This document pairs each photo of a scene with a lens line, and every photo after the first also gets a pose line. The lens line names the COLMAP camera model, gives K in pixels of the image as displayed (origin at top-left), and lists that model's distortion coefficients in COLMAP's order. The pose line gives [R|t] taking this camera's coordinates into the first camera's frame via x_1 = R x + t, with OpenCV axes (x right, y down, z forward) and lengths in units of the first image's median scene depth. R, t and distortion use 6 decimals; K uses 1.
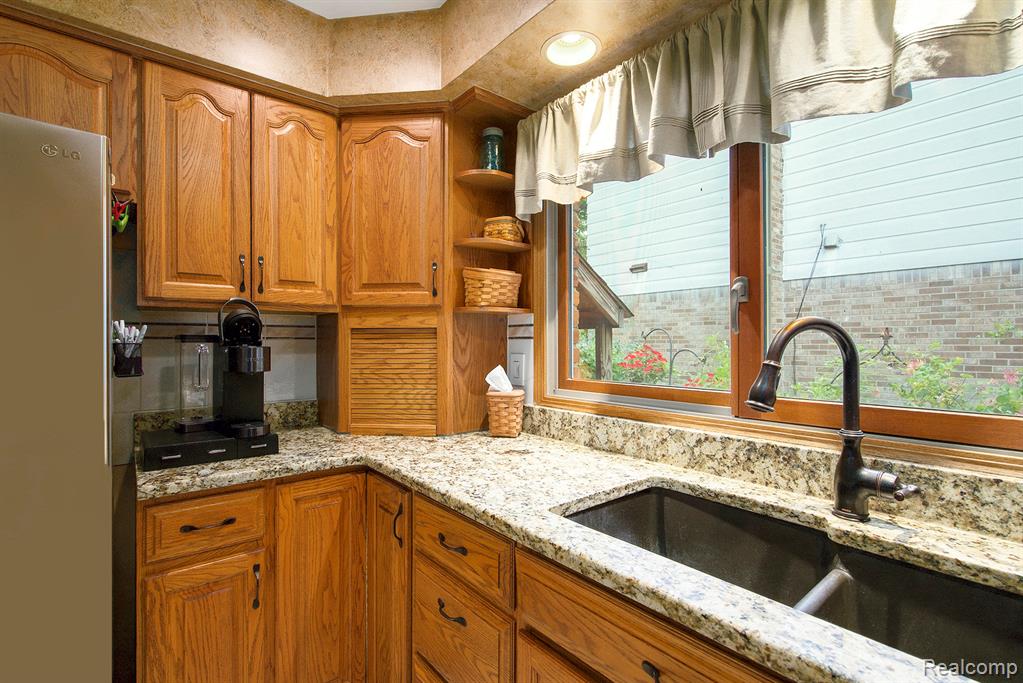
lens RADIAL K [[472.8, 0, 502.3], [0, 472.8, 341.1], [0, 0, 1]] dist [-0.010330, 0.003576]
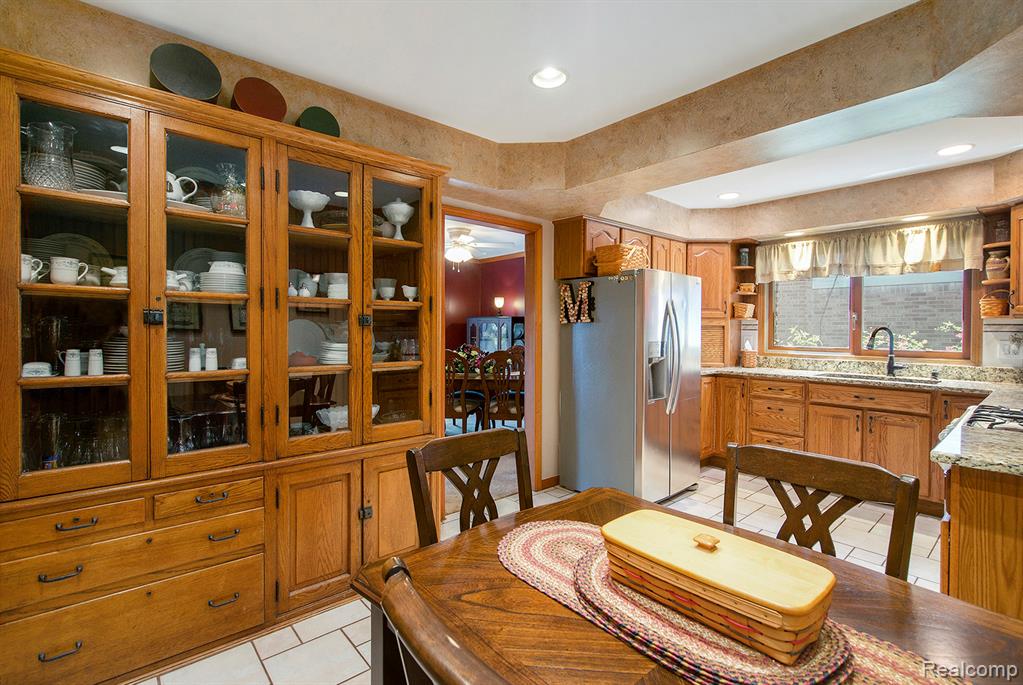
lens RADIAL K [[472.8, 0, 495.4], [0, 472.8, 331.3], [0, 0, 1]] dist [-0.010330, 0.003576]
pose [[0.999869, 0.007592, 0.014297, -1.475615], [-0.007758, 0.999902, 0.011621, -0.018057], [-0.014207, -0.011730, 0.999830, -1.621489]]
